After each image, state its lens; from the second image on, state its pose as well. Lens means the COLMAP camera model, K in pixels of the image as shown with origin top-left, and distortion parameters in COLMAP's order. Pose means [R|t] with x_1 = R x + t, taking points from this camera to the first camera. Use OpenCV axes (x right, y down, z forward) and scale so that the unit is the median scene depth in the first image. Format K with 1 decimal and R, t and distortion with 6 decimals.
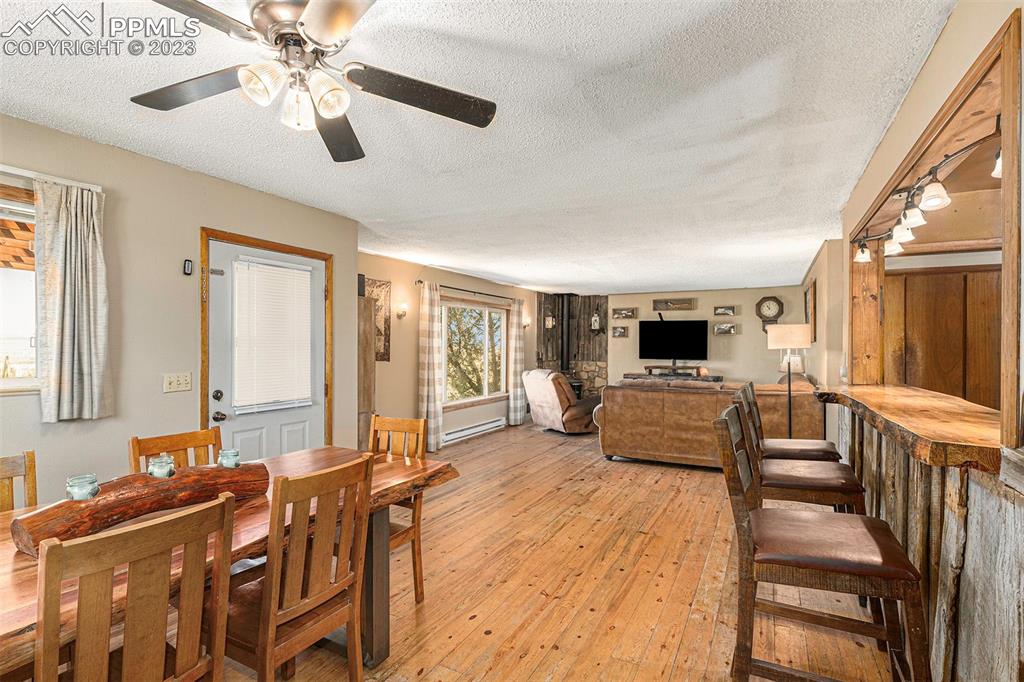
lens RADIAL K [[490.5, 0, 512.0], [0, 490.5, 353.1], [0, 0, 1]] dist [-0.000234, 0.000085]
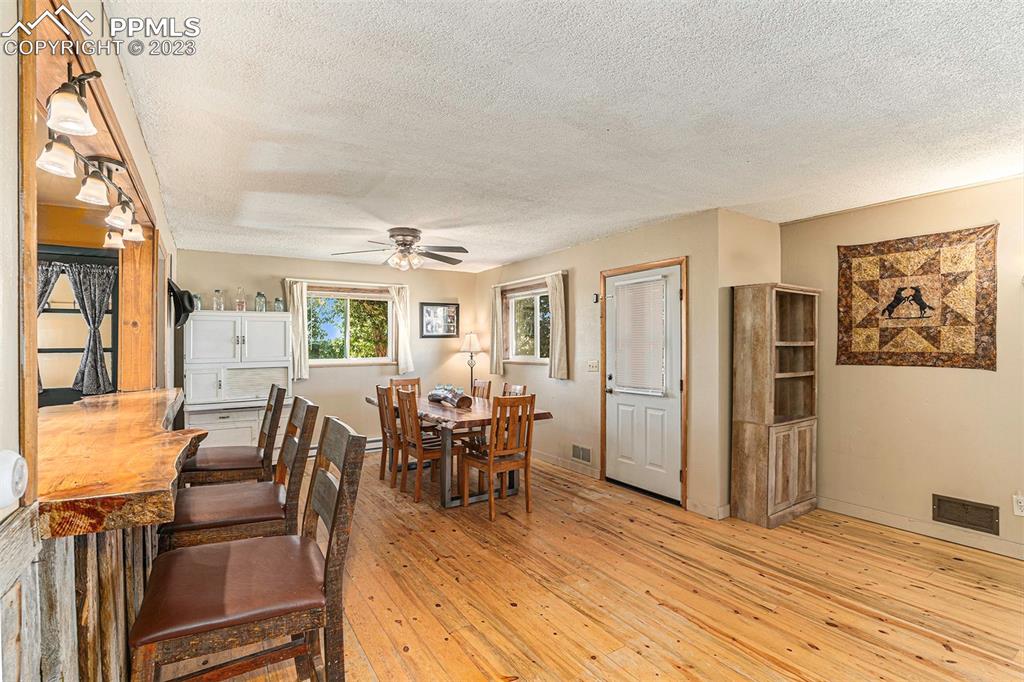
lens RADIAL K [[469.4, 0, 512.0], [0, 469.4, 341.0], [0, 0, 1]] dist [-0.025577, 0.000070]
pose [[-0.481612, -0.006336, -0.876362, 0.679568], [-0.006613, 0.999972, -0.003595, -0.016013], [0.876360, 0.004064, -0.481640, 1.161613]]
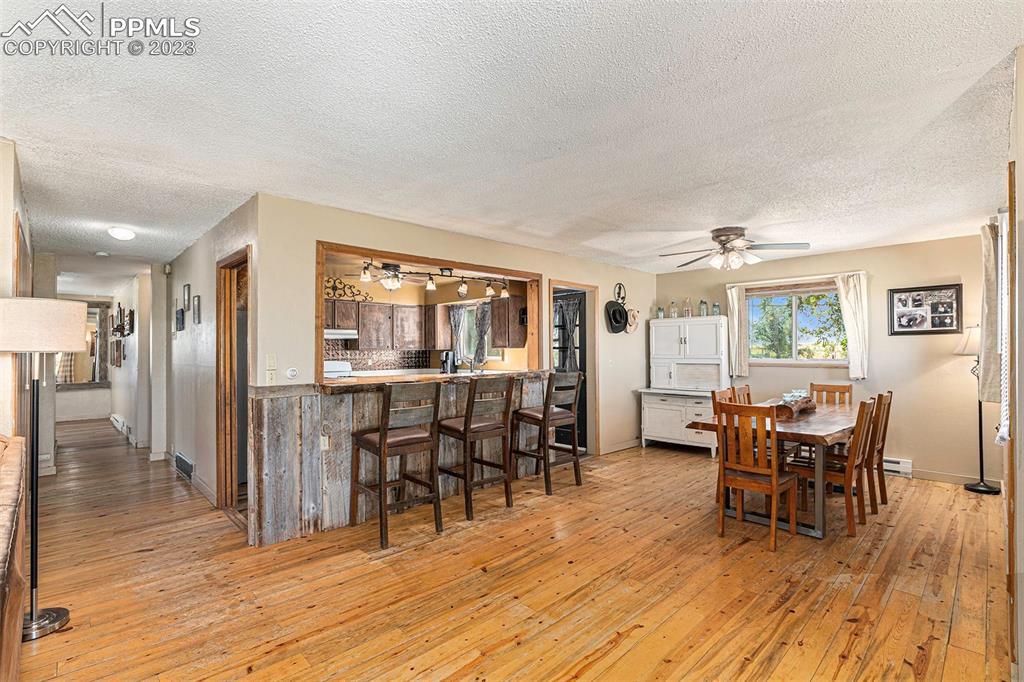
lens RADIAL K [[481.0, 0, 512.0], [0, 481.0, 341.0], [0, 0, 1]] dist [-0.022598, 0.000447]
pose [[-0.951461, 0.004173, 0.307740, -0.027299], [0.004767, 0.999988, 0.001179, -0.021690], [-0.307732, 0.002589, -0.951470, 1.629766]]
